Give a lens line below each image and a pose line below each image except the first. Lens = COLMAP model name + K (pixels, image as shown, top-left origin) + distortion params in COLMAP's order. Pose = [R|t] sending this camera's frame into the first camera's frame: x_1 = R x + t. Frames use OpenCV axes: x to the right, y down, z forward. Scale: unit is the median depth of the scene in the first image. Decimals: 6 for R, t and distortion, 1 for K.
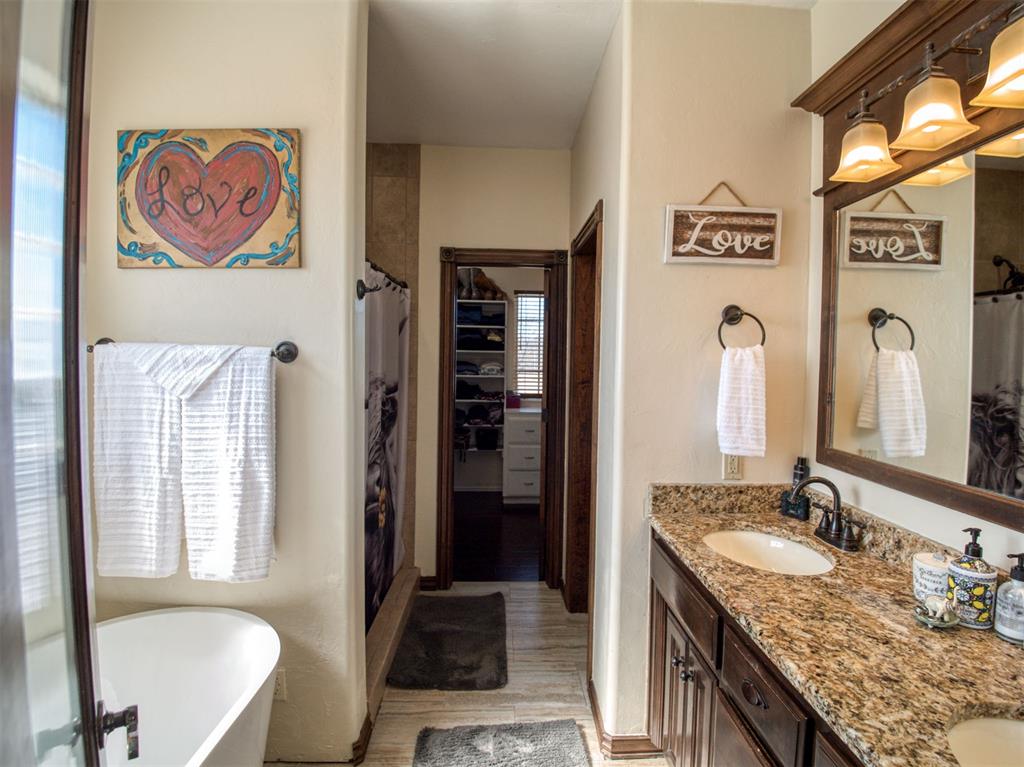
lens RADIAL K [[495.7, 0, 511.9], [0, 495.7, 376.4], [0, 0, 1]] dist [-0.018725, -0.013396]
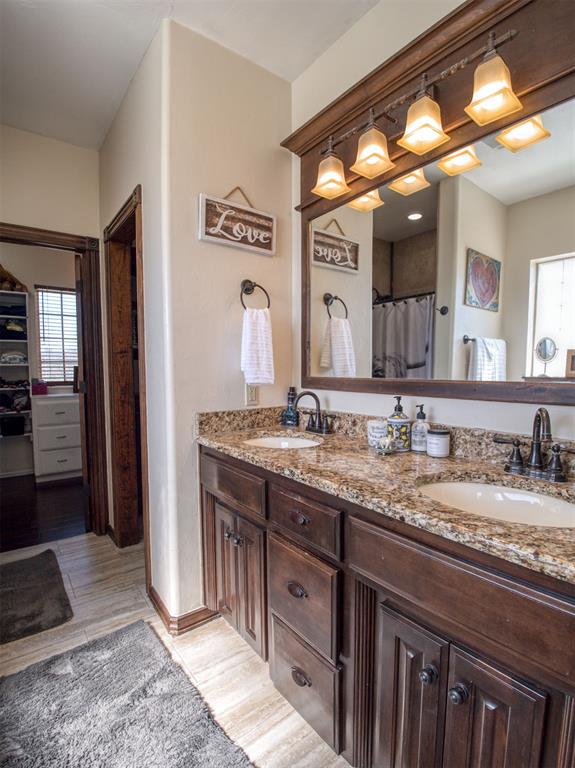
lens RADIAL K [[371.7, 0, 294.8], [0, 371.7, 400.5], [0, 0, 1]] dist [-0.018725, -0.013396]
pose [[0.801299, -0.059711, 0.595277, -0.087468], [0.031296, 0.997828, 0.057962, 0.139276], [-0.597446, -0.027815, 0.801427, 0.076420]]
